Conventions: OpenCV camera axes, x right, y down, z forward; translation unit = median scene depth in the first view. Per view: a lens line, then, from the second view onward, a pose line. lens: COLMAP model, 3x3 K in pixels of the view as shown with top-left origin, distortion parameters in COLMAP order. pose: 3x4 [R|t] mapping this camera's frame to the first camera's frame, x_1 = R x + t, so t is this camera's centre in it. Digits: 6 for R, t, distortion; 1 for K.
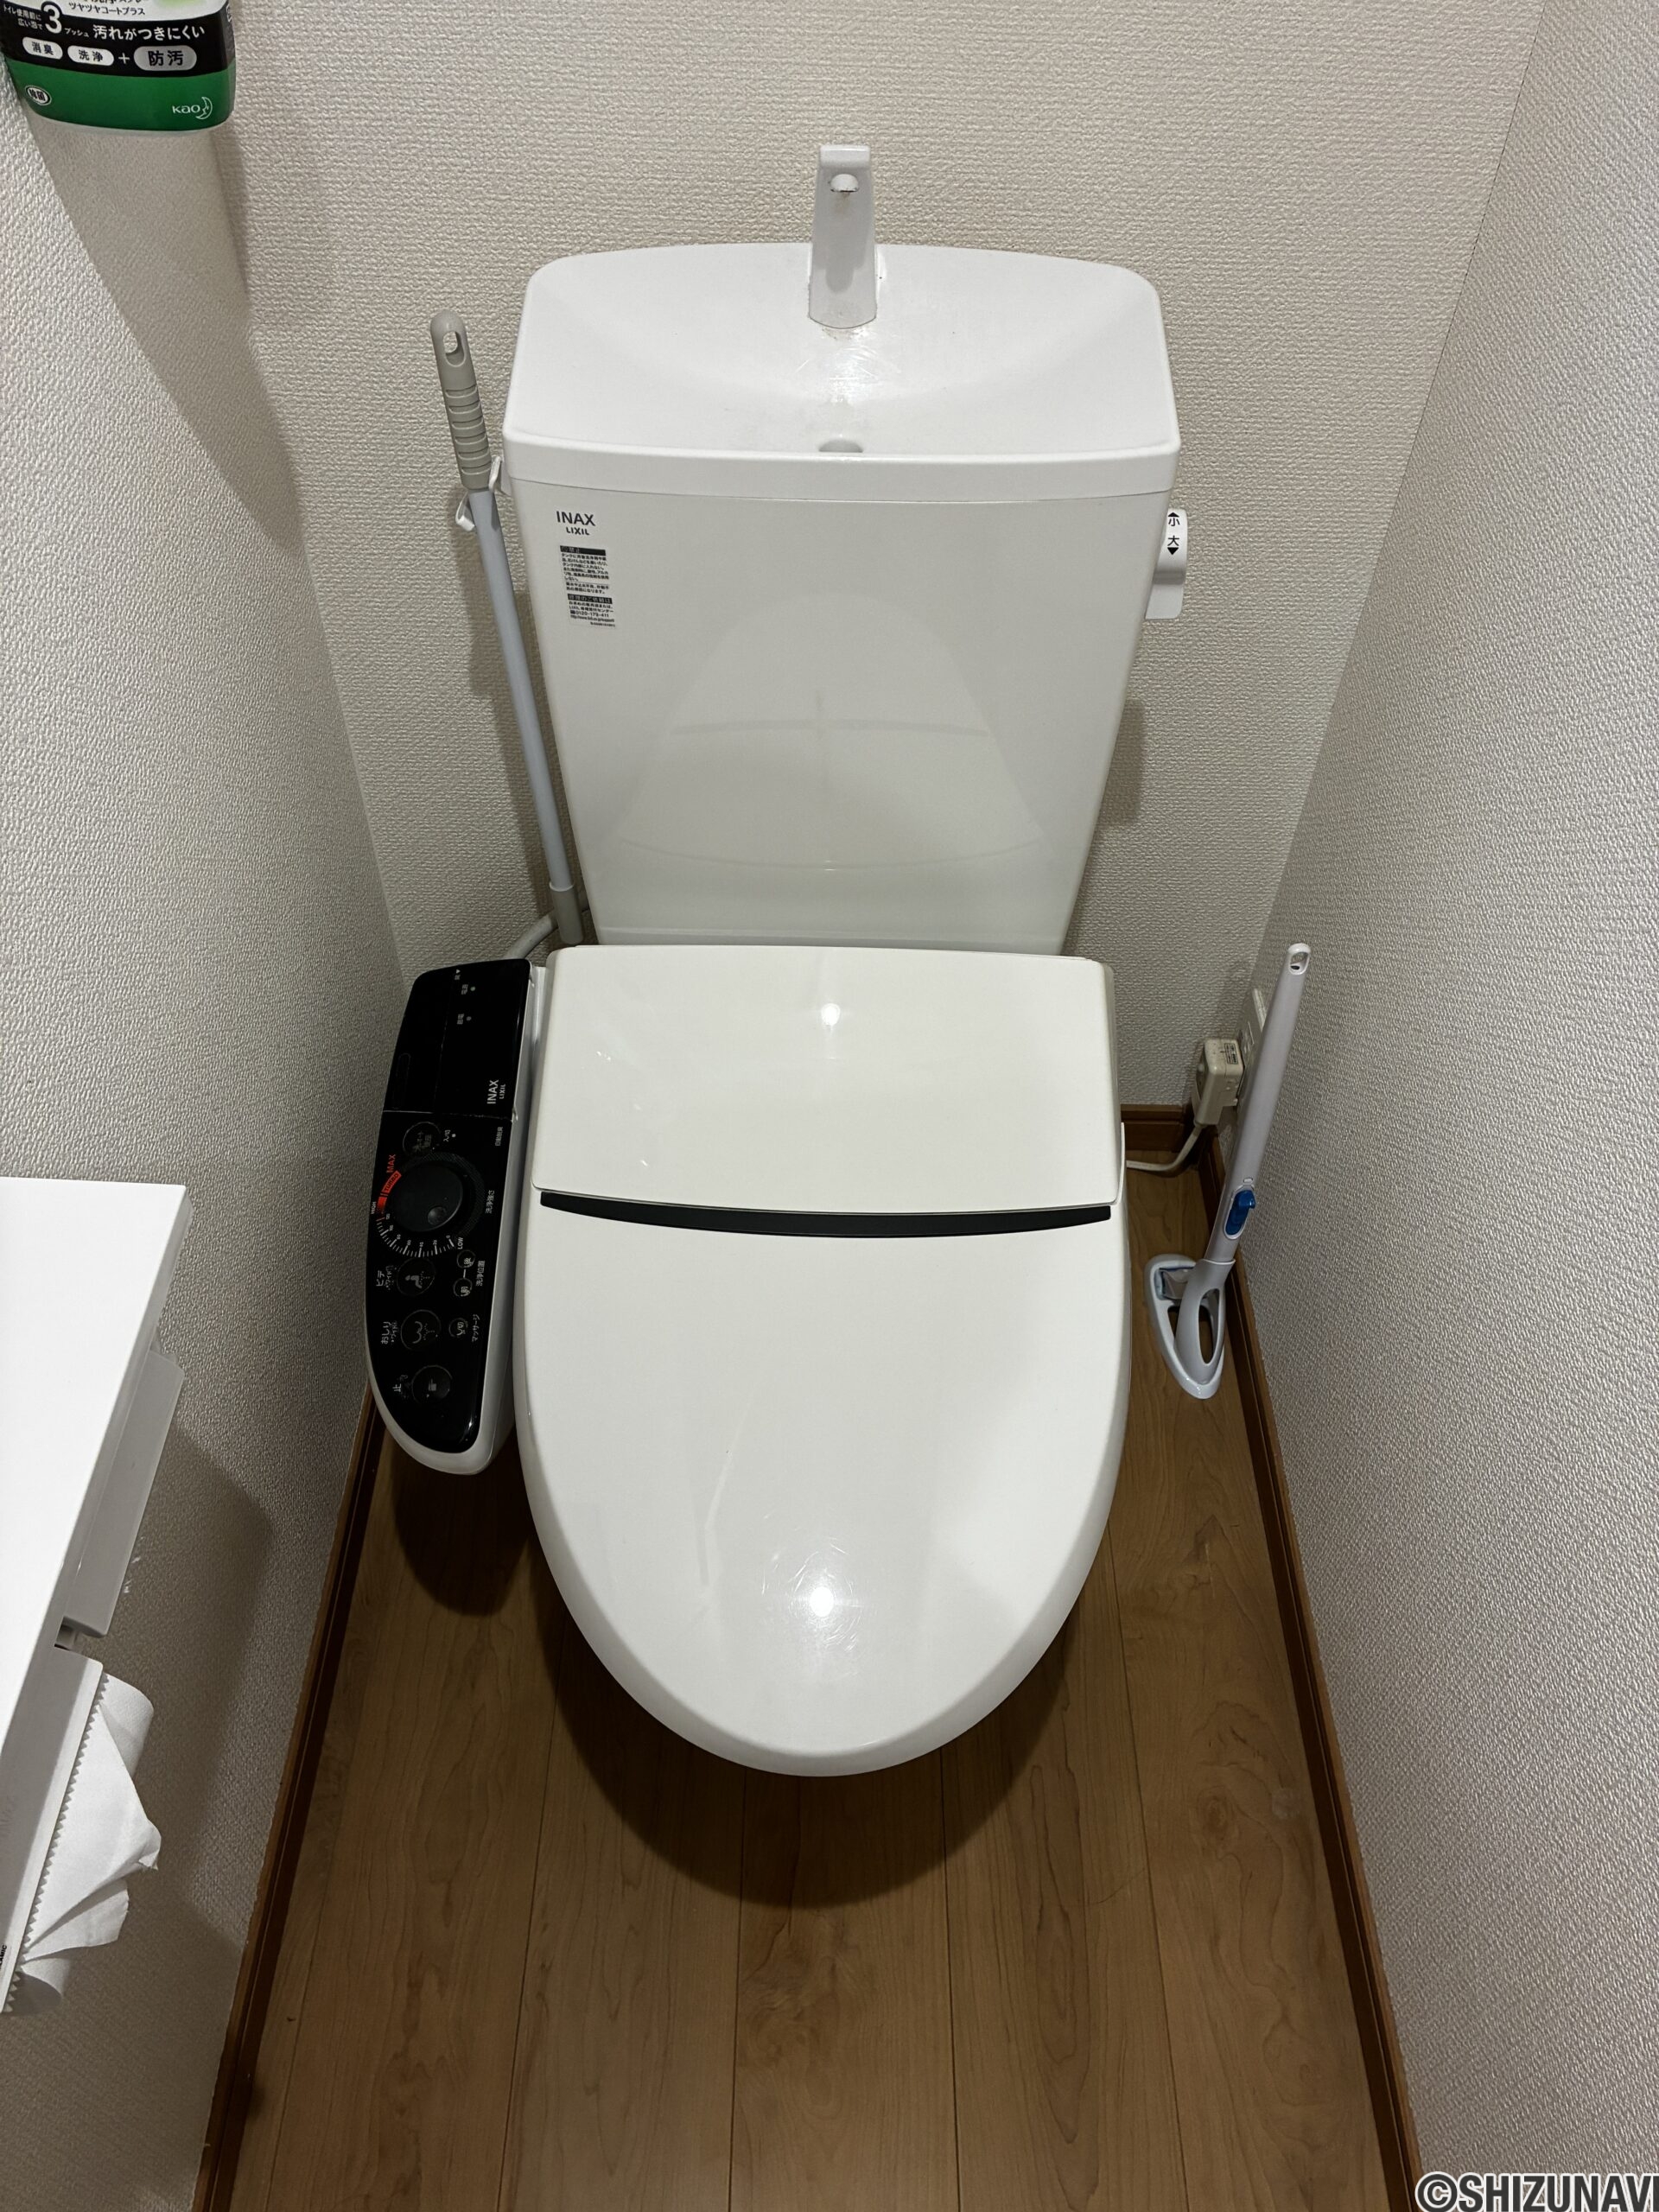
lens RADIAL K [[1674.2, 0, 835.4], [0, 1674.2, 1135.9], [0, 0, 1]] dist [0.091024, -0.118178]
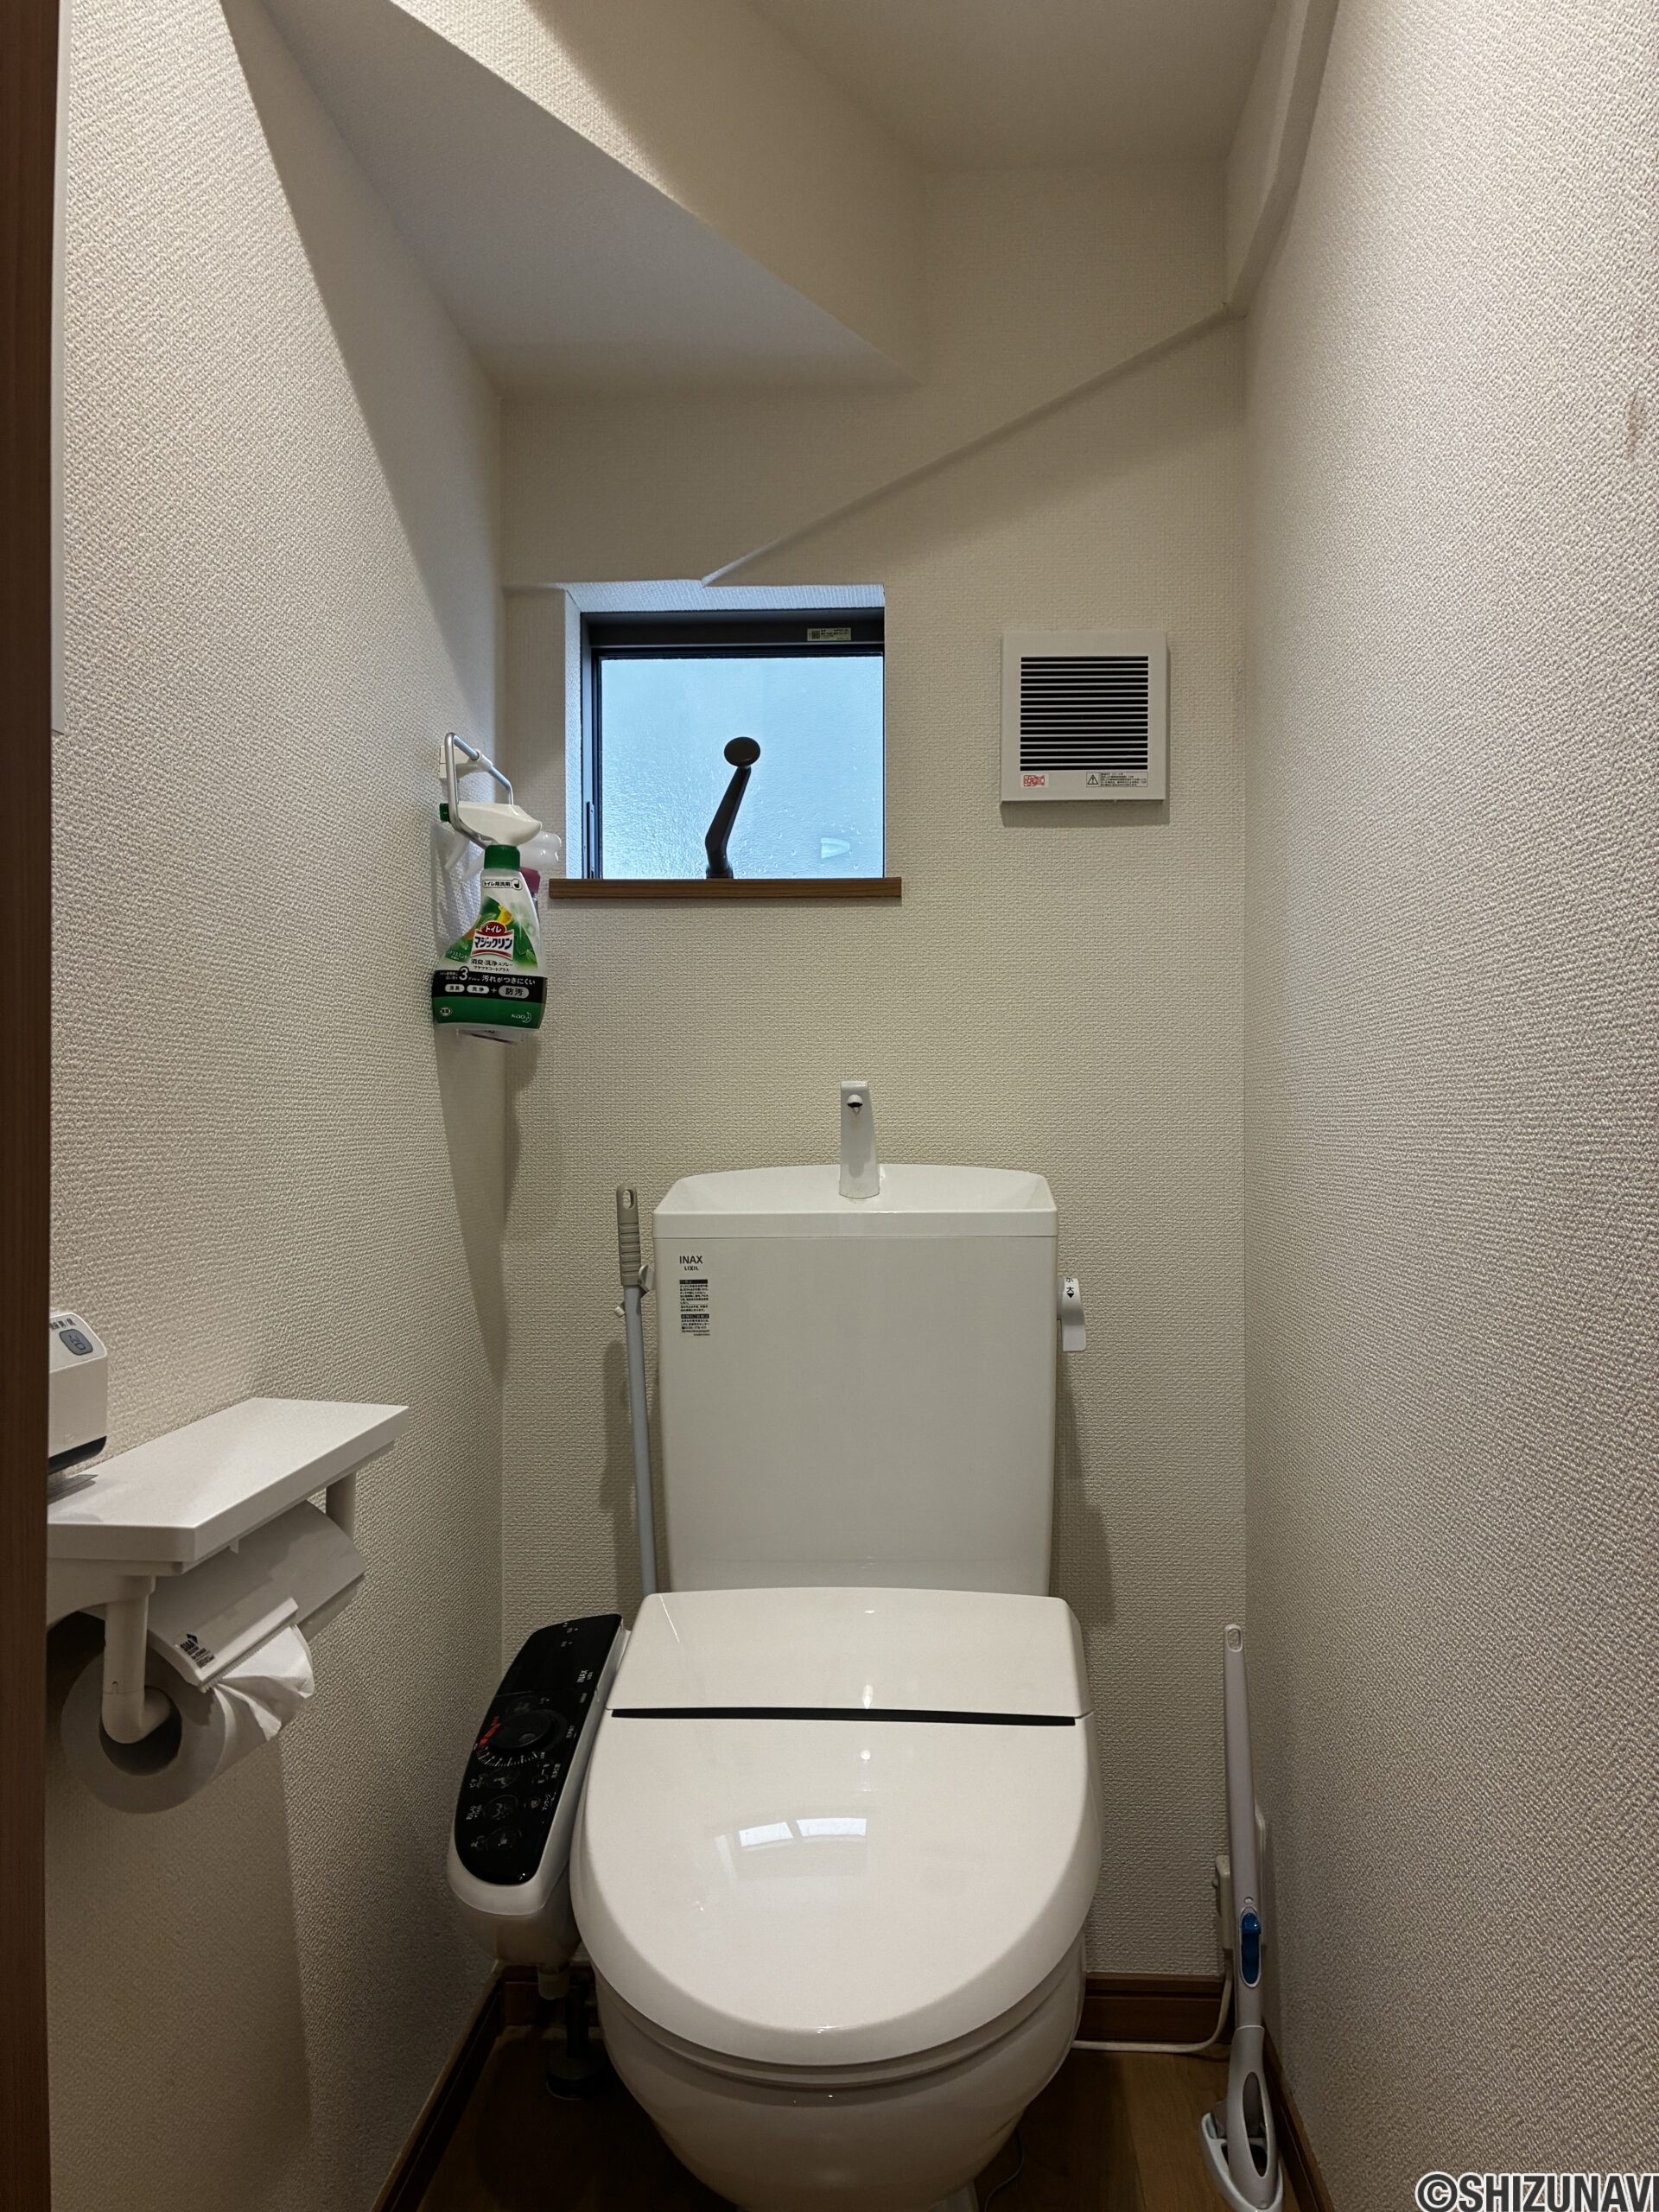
lens RADIAL K [[1674.2, 0, 835.4], [0, 1674.2, 1135.9], [0, 0, 1]] dist [0.091024, -0.118178]
pose [[0.998205, -0.025688, -0.054098, 0.070780], [-0.022711, 0.673469, -0.738866, 0.697382], [0.055413, 0.738769, 0.671677, -0.153756]]
